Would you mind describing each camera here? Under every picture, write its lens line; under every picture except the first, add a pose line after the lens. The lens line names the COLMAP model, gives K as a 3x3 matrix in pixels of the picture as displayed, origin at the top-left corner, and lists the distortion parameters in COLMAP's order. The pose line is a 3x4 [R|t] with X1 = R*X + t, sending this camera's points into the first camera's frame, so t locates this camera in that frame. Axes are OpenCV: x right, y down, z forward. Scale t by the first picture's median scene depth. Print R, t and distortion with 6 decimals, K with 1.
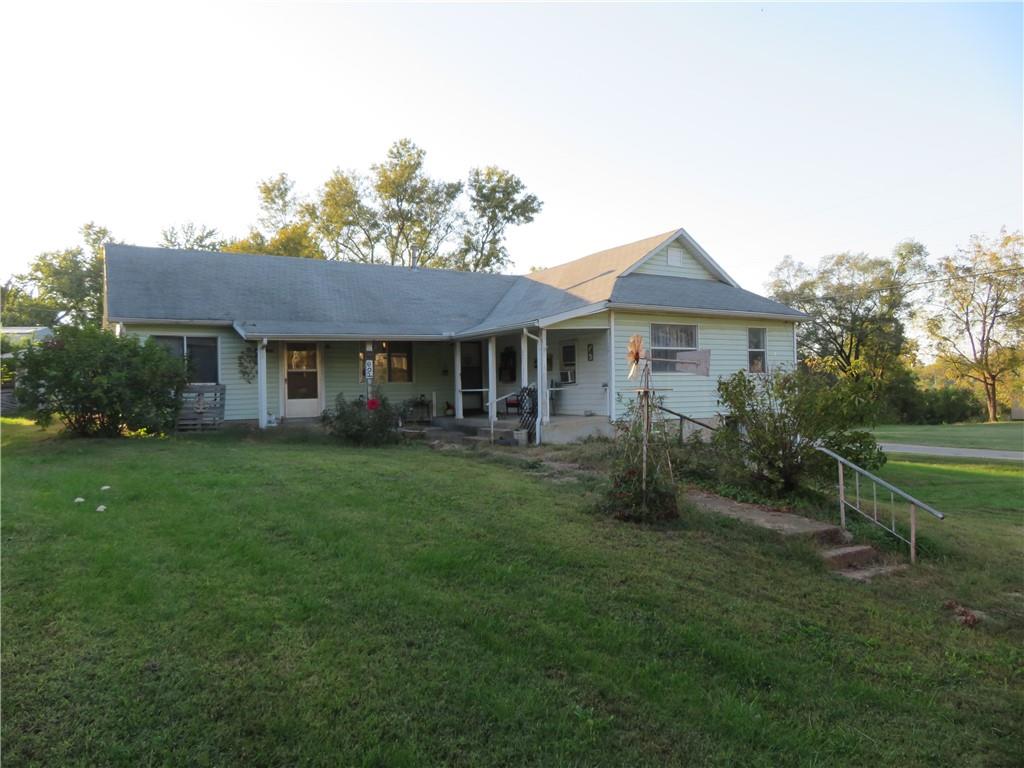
lens RADIAL K [[722.4, 0, 512.0], [0, 722.4, 384.0], [0, 0, 1]] dist [-0.013061, 0.002862]
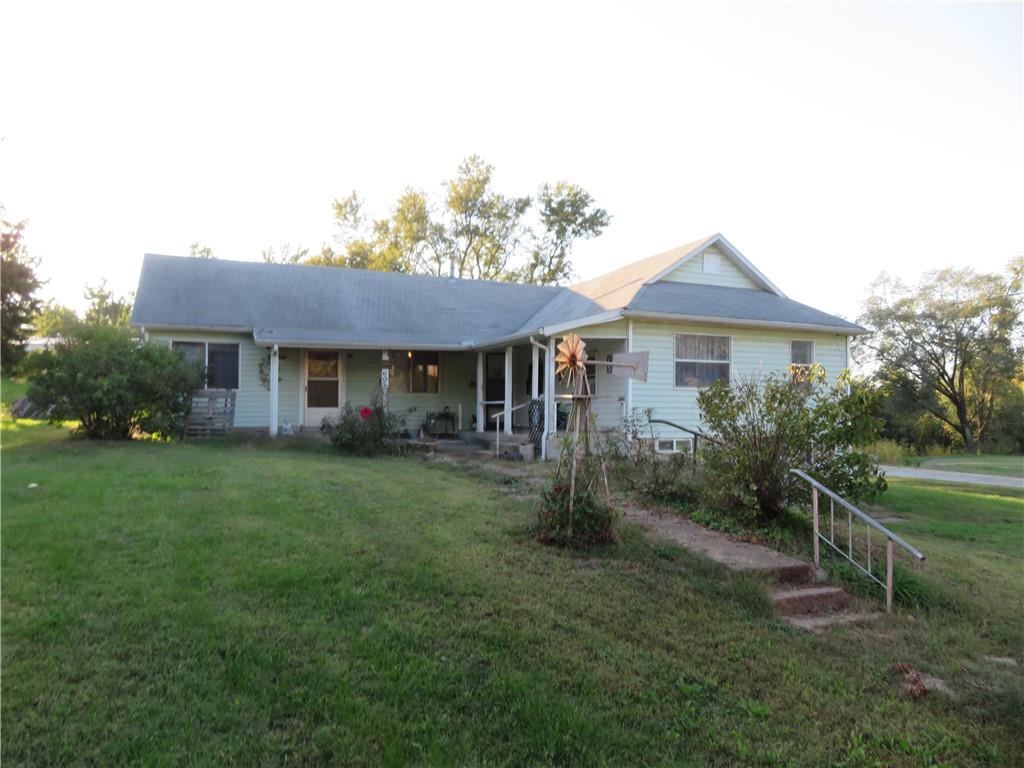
lens RADIAL K [[723.6, 0, 513.8], [0, 723.6, 380.8], [0, 0, 1]] dist [-0.009393, -0.000775]
pose [[0.991412, 0.017372, -0.129615, 0.096550], [-0.021384, 0.999332, -0.029628, 0.007435], [0.129014, 0.032145, 0.991122, 0.049177]]
